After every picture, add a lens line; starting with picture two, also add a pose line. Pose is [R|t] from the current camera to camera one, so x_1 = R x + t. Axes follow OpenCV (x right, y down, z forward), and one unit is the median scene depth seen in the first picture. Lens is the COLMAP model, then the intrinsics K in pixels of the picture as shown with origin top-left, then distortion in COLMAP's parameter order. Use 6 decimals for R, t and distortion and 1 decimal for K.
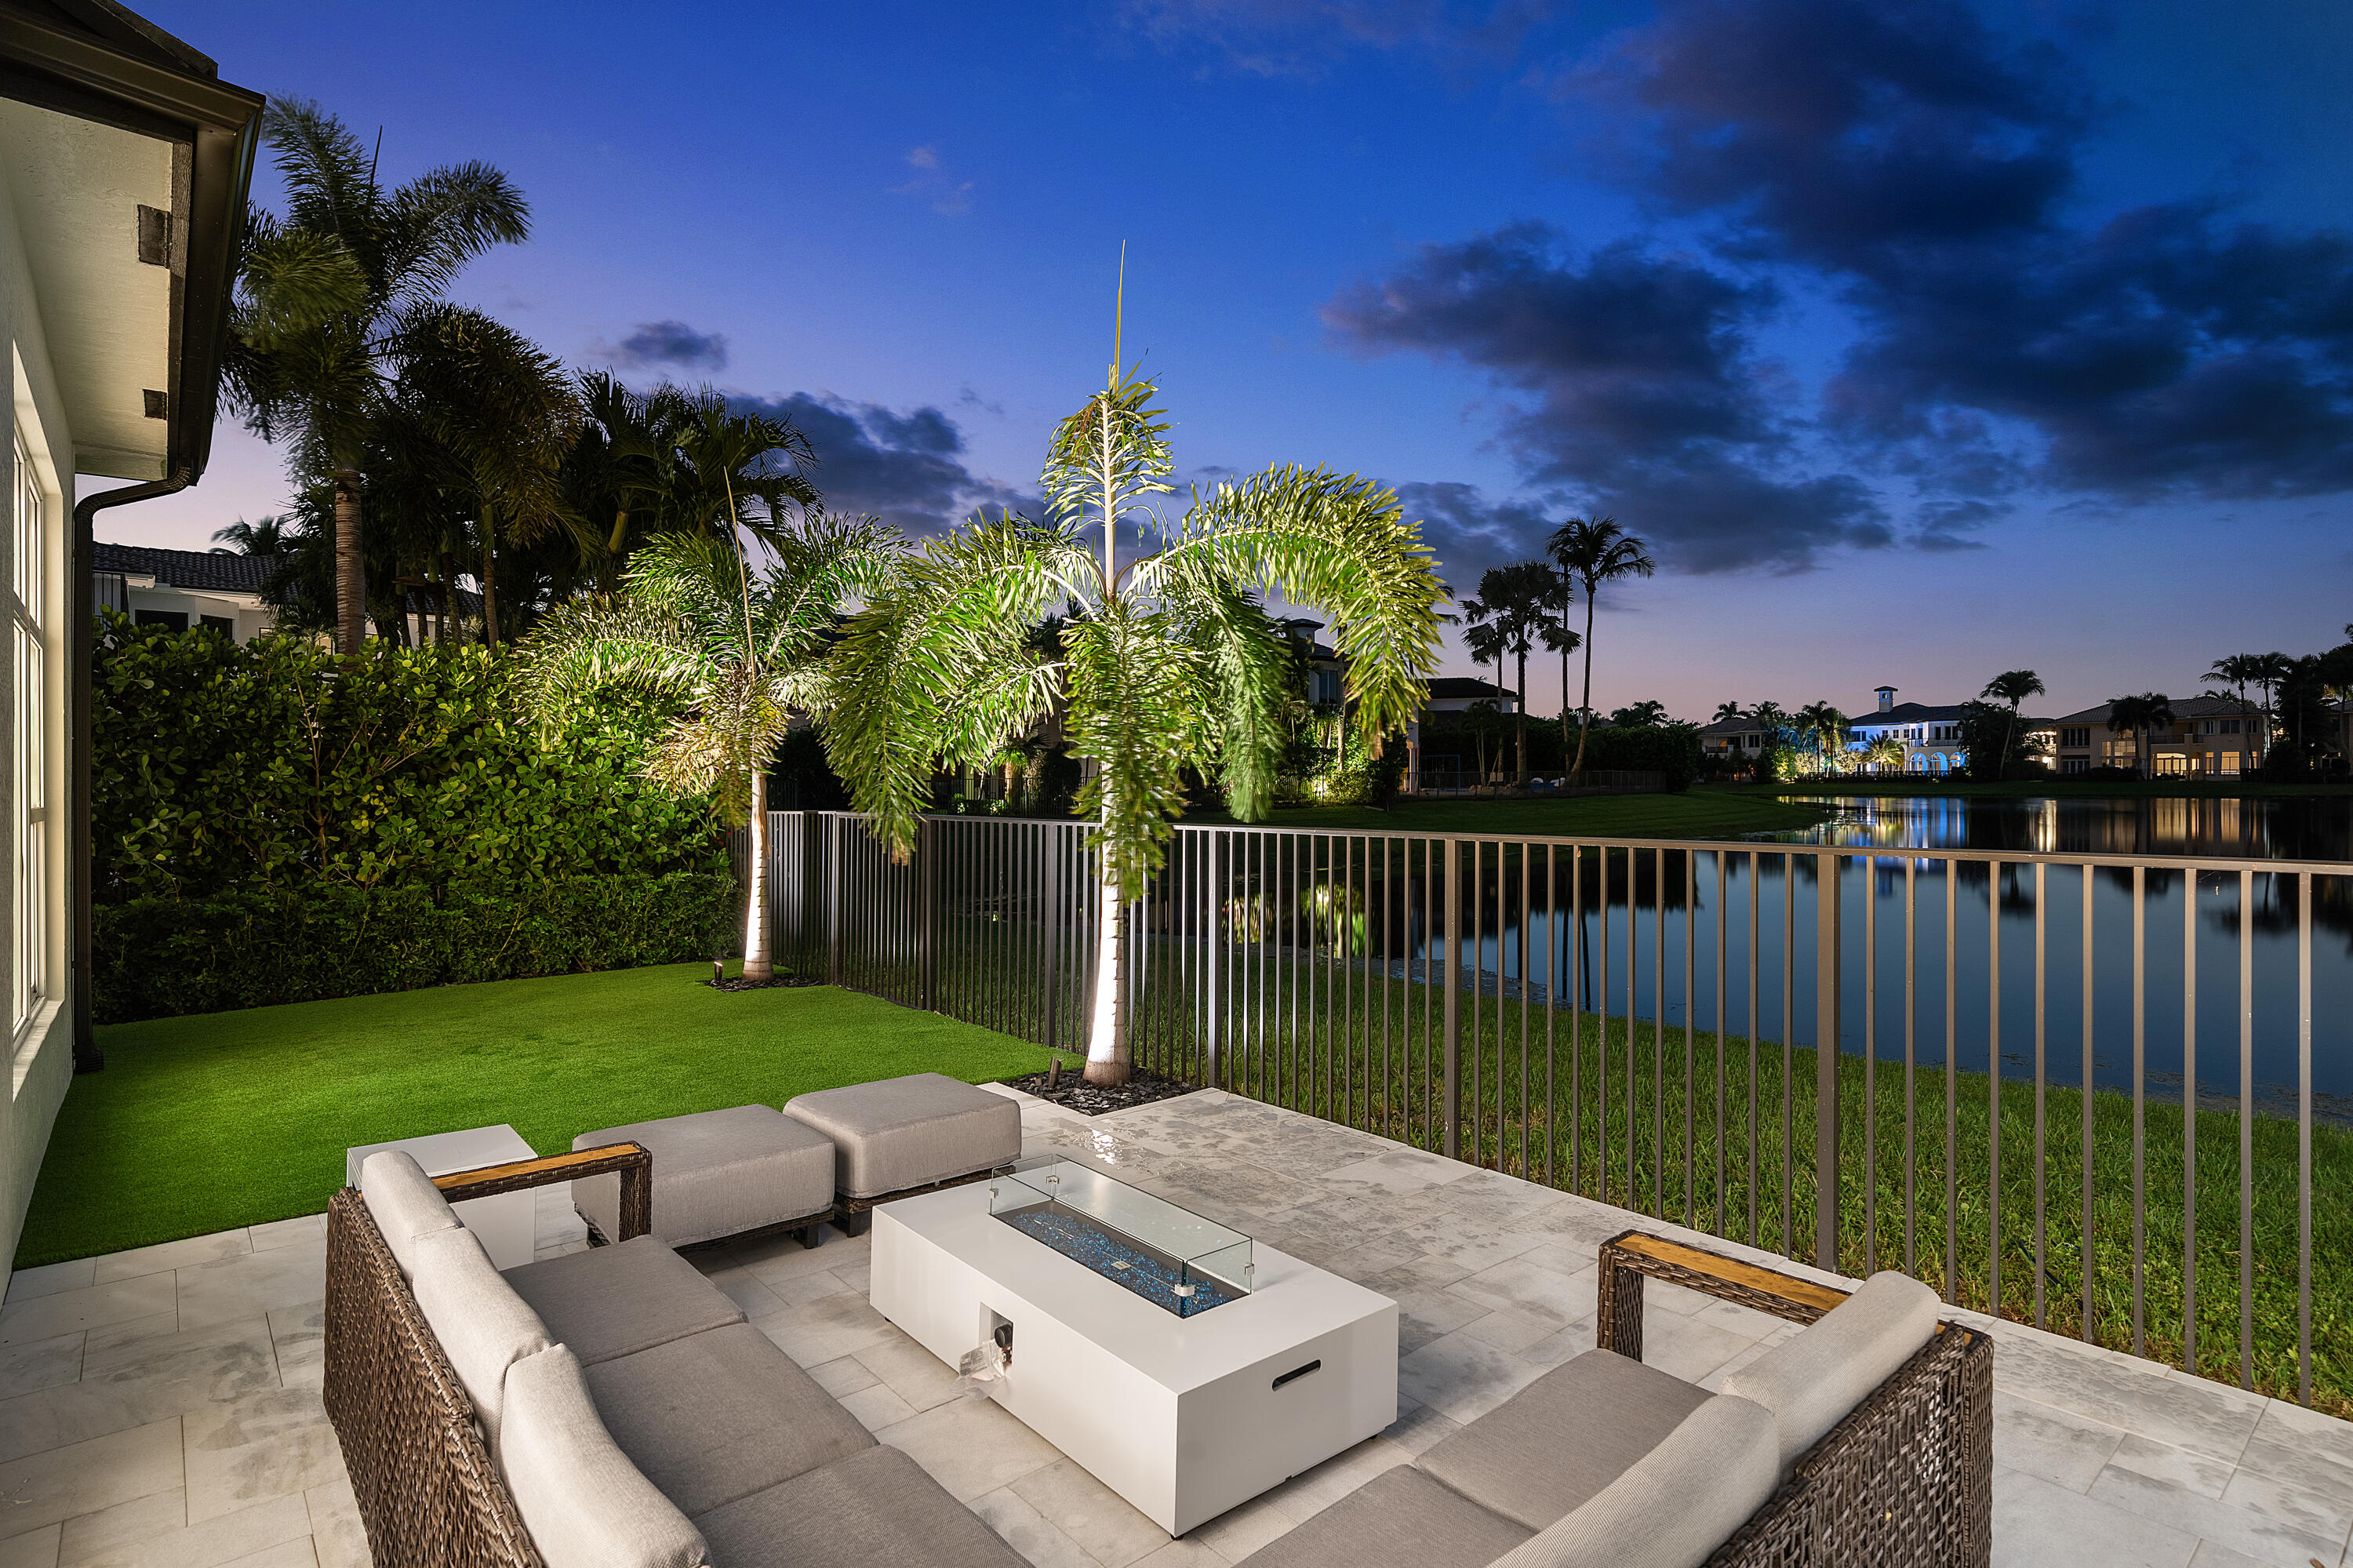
lens RADIAL K [[1179.7, 0, 1176.5], [0, 1179.7, 784.0], [0, 0, 1]] dist [-0.002065, -0.000114]
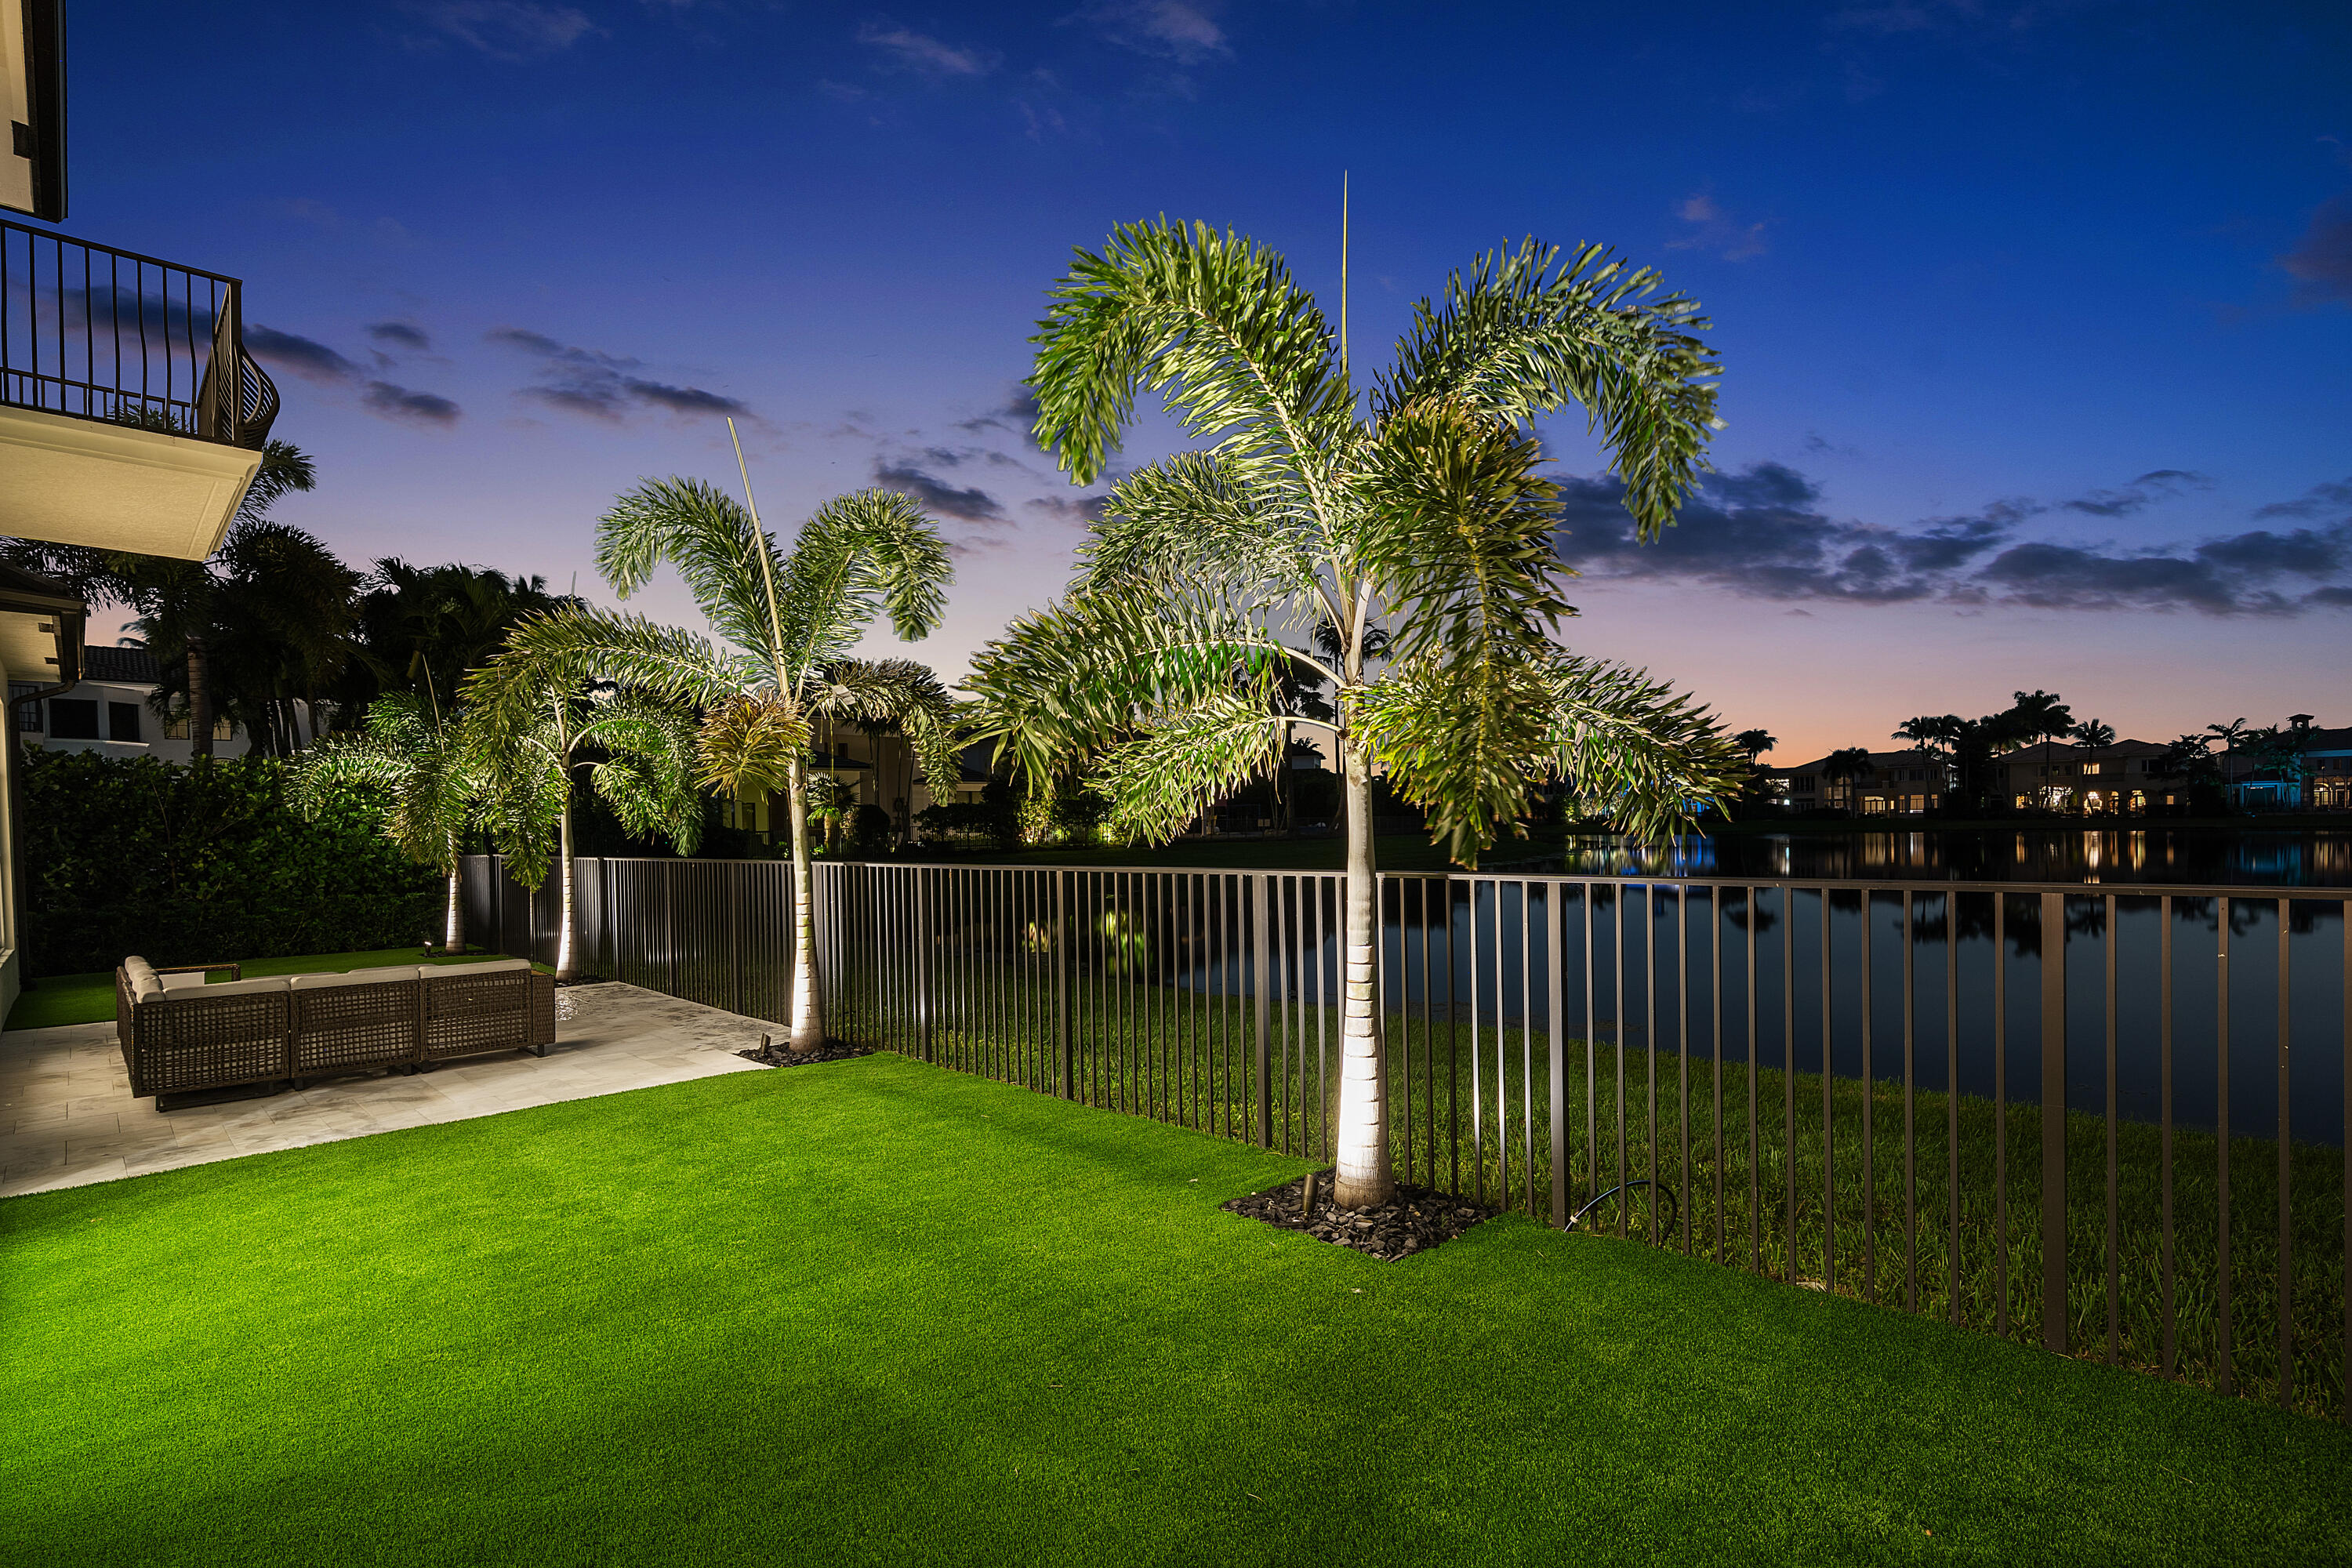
lens RADIAL K [[1038.8, 0, 1182.3], [0, 1038.8, 856.9], [0, 0, 1]] dist [0.000101, -0.000287]
pose [[0.994818, -0.013829, 0.100732, 0.076352], [0.011174, 0.999576, 0.026872, -0.000401], [-0.101061, -0.025608, 0.994551, -0.084965]]
